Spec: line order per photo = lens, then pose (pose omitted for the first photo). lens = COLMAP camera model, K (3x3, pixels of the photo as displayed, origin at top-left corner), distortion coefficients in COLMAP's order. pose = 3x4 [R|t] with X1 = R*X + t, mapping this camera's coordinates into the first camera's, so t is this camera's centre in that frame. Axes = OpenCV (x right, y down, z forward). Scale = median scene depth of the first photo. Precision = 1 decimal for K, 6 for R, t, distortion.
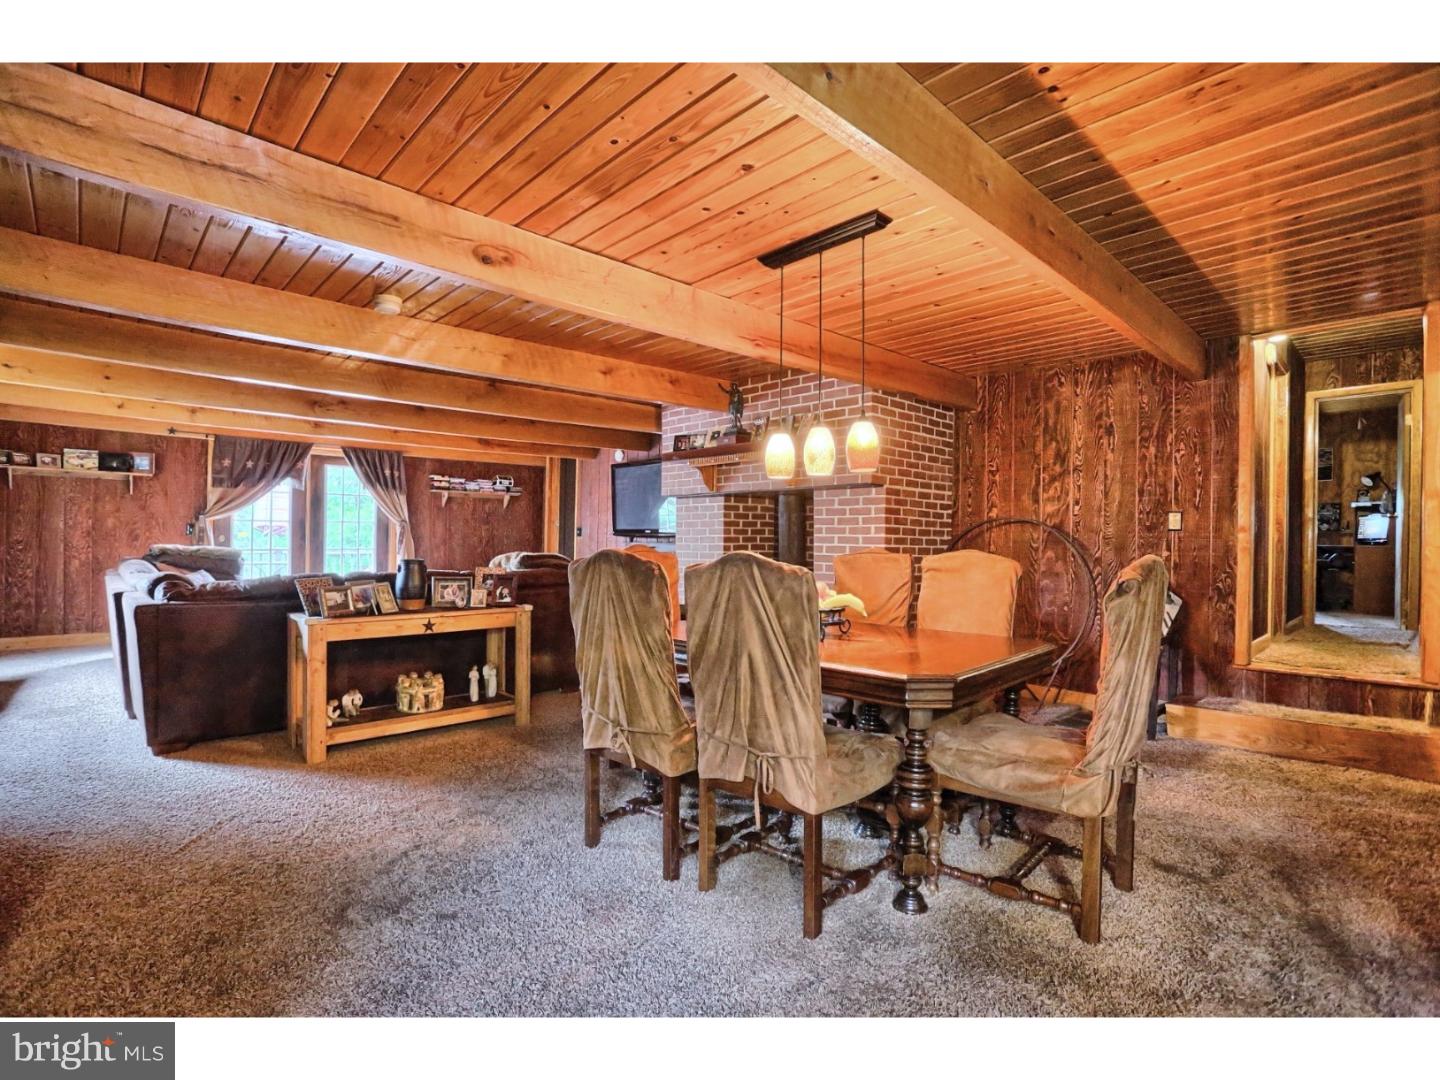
lens RADIAL K [[695.6, 0, 715.3], [0, 695.6, 541.6], [0, 0, 1]] dist [-0.042999, 0.008422]
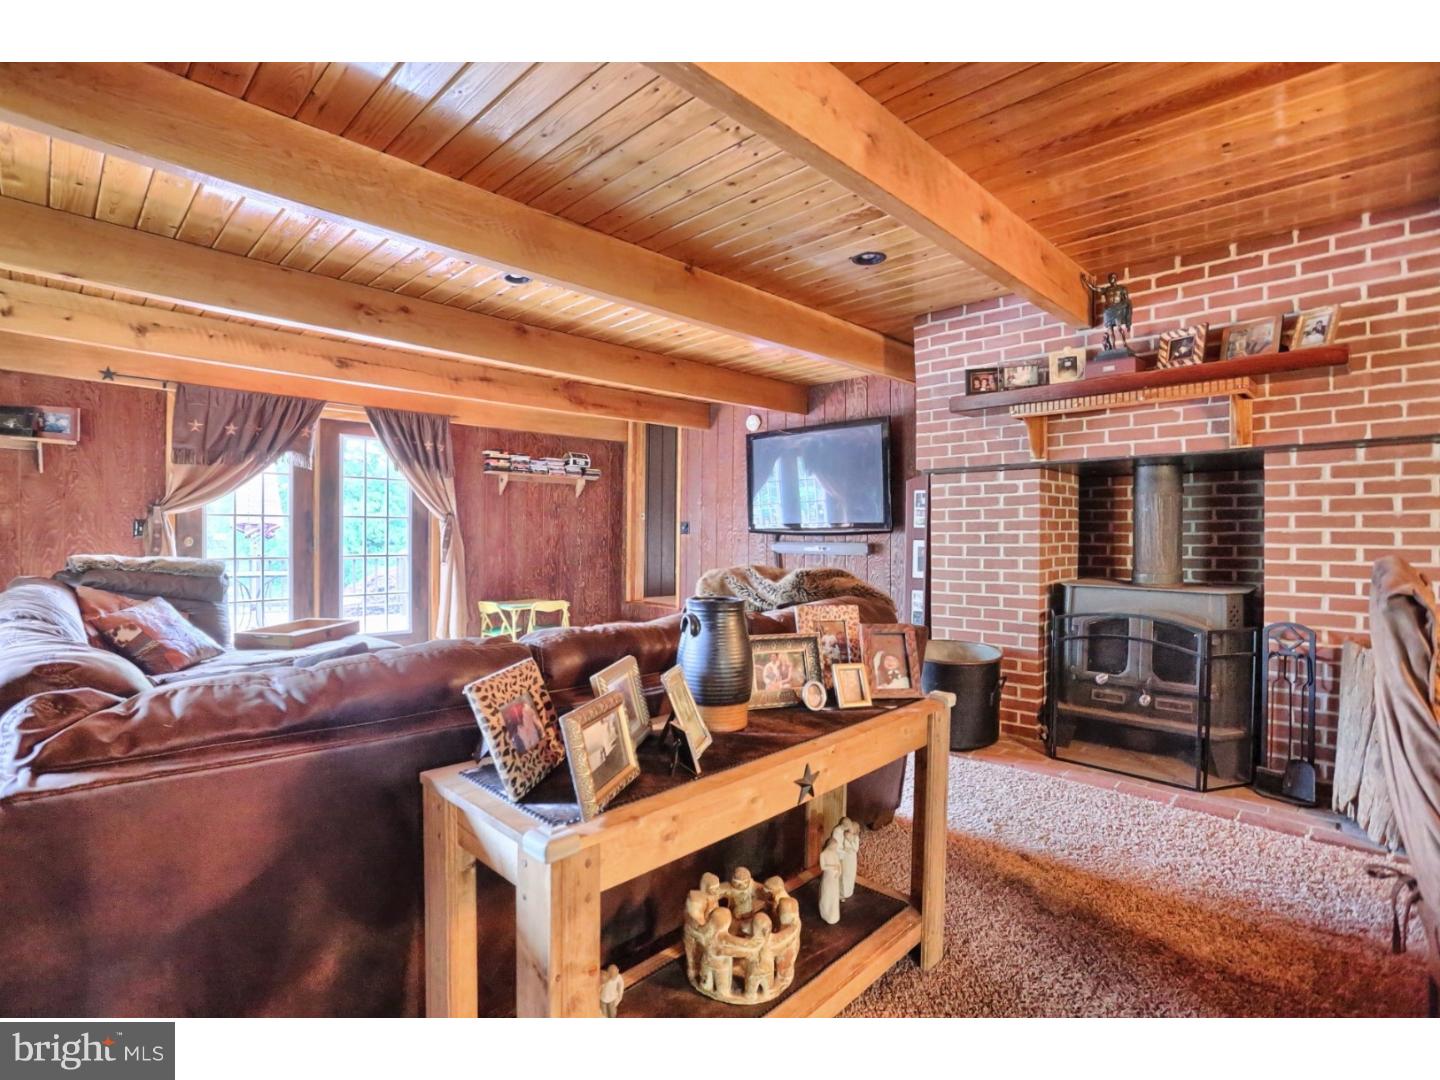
lens RADIAL K [[695.6, 0, 725.3], [0, 695.6, 536.5], [0, 0, 1]] dist [-0.042999, 0.008422]
pose [[0.998684, -0.008219, 0.050628, -0.235278], [0.008241, 0.999966, -0.000228, -0.005130], [-0.050624, 0.000645, 0.998718, 0.312631]]
